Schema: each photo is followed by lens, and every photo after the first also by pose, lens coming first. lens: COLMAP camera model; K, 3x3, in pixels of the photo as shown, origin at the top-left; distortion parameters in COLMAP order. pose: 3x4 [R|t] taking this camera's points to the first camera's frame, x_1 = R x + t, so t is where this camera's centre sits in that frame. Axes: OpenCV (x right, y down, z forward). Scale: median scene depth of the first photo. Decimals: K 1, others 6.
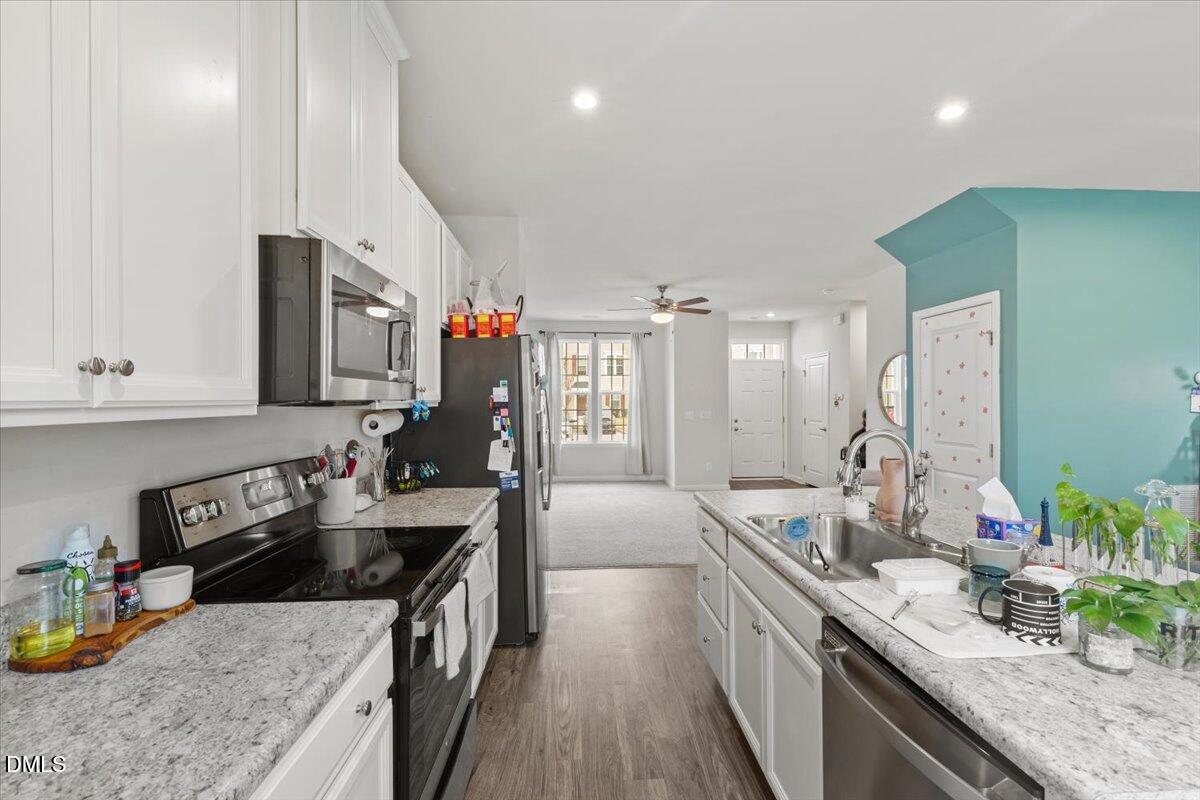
lens RADIAL K [[534.5, 0, 605.9], [0, 534.5, 397.4], [0, 0, 1]] dist [0.001116, -0.000007]
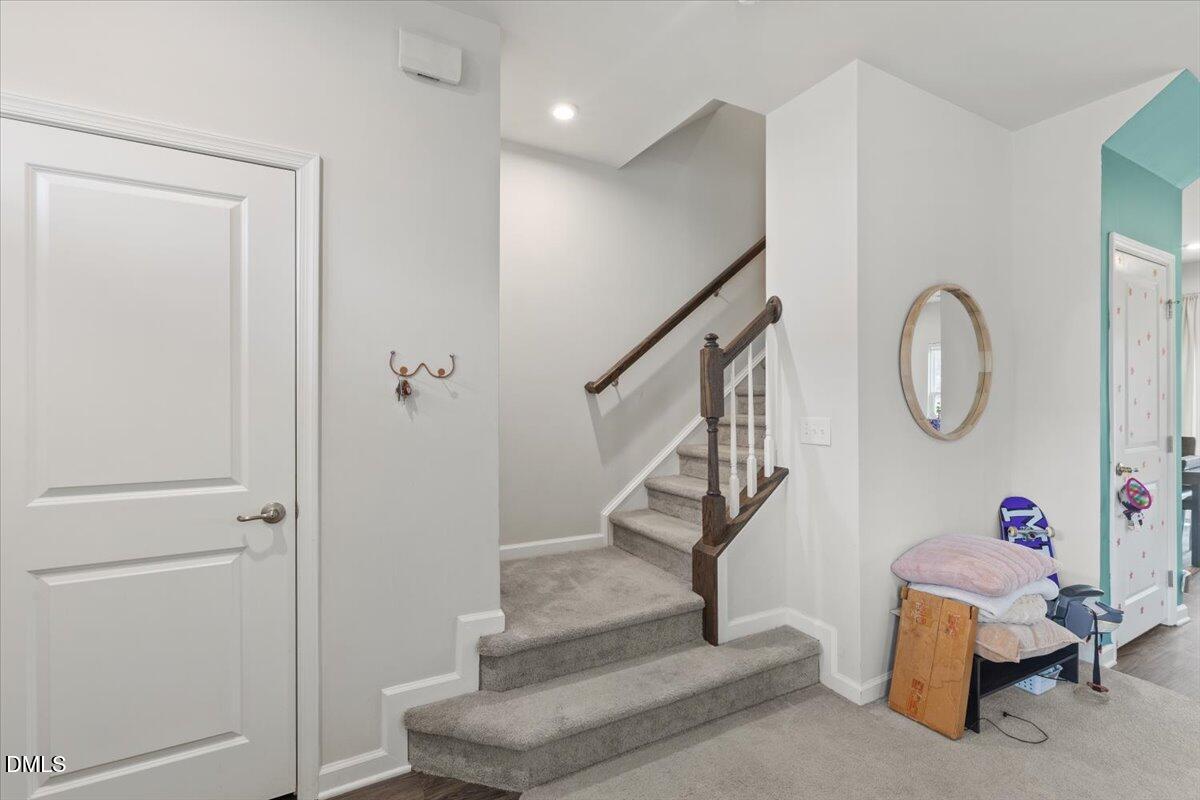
lens RADIAL K [[534.5, 0, 605.9], [0, 534.5, 397.4], [0, 0, 1]] dist [0.001116, -0.000007]
pose [[-0.439953, 0.005313, 0.898005, 0.332291], [-0.002580, 0.999971, -0.007180, 0.031677], [-0.898017, -0.005475, -0.439927, 2.000741]]
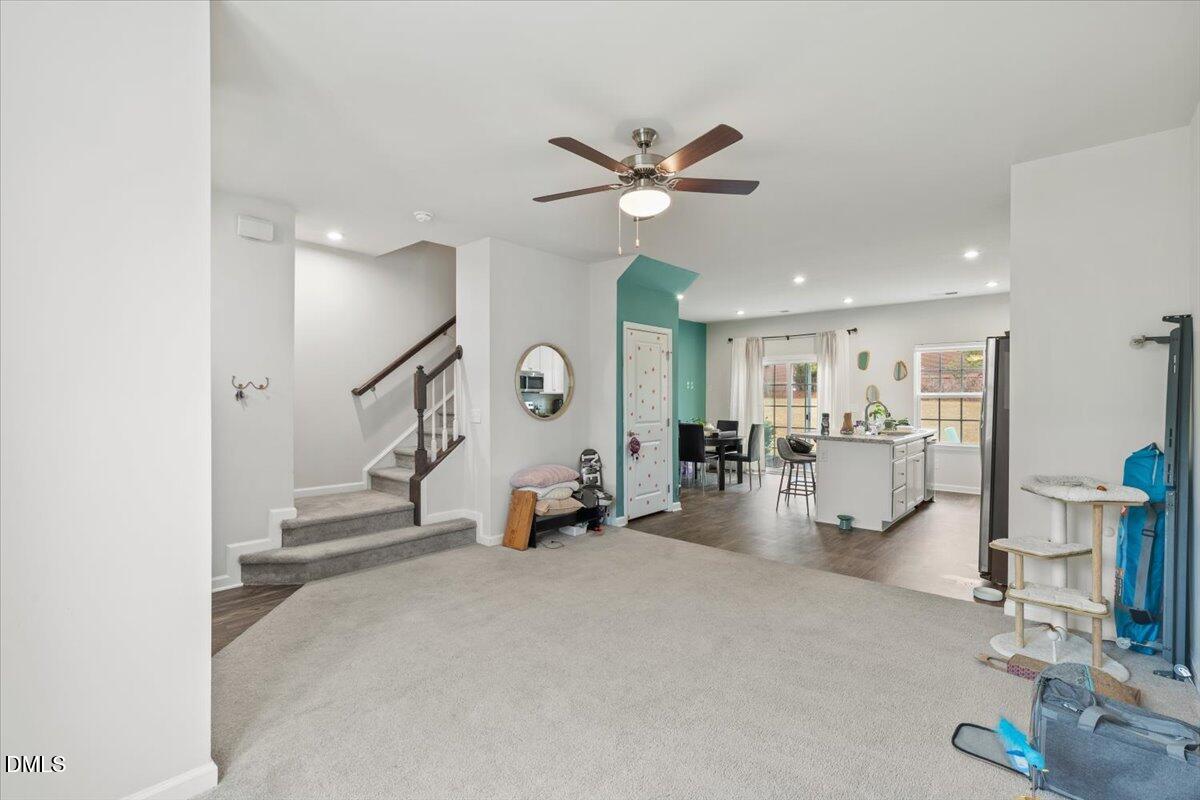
lens RADIAL K [[534.5, 0, 605.9], [0, 534.5, 397.4], [0, 0, 1]] dist [0.001116, -0.000007]
pose [[-0.718849, -0.002736, 0.695161, -0.293354], [-0.006157, 0.999978, -0.002431, 0.024237], [-0.695139, -0.006027, -0.718850, 2.184942]]
